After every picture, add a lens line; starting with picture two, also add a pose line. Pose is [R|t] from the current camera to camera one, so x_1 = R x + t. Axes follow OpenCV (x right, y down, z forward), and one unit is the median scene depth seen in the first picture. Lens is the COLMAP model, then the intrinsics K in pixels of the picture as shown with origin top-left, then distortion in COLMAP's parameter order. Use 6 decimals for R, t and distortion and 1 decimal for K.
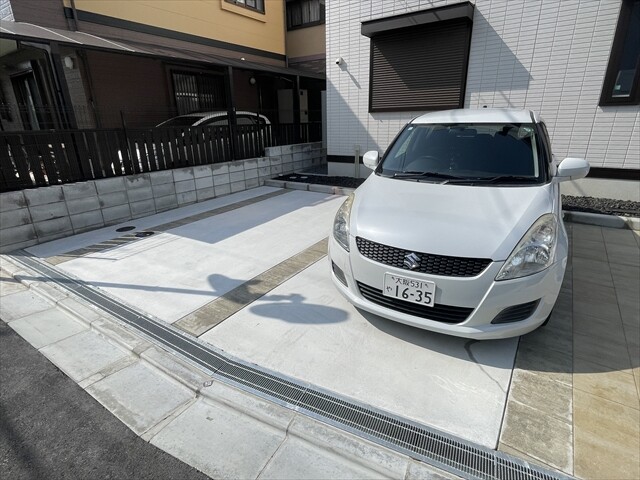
lens RADIAL K [[336.9, 0, 319.2], [0, 336.9, 238.3], [0, 0, 1]] dist [0.002244, -0.001456]
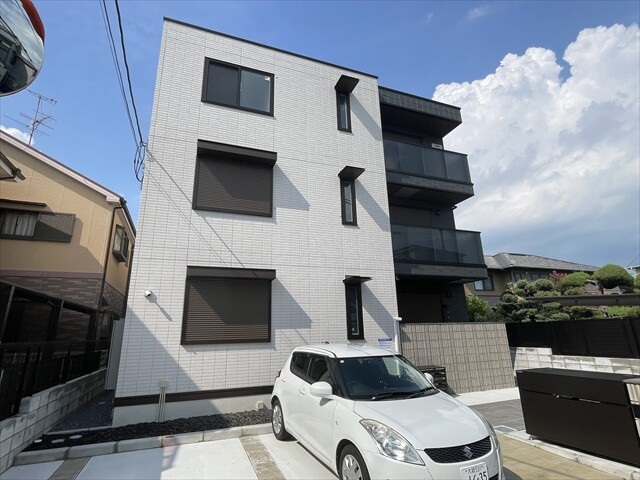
lens RADIAL K [[336.9, 0, 319.5], [0, 336.9, 238.1], [0, 0, 1]] dist [0.002244, -0.001456]
pose [[0.558627, 0.233118, 0.795985, -0.484046], [0.287484, 0.845778, -0.449458, -0.081544], [-0.778003, 0.479912, 0.405457, 0.145313]]
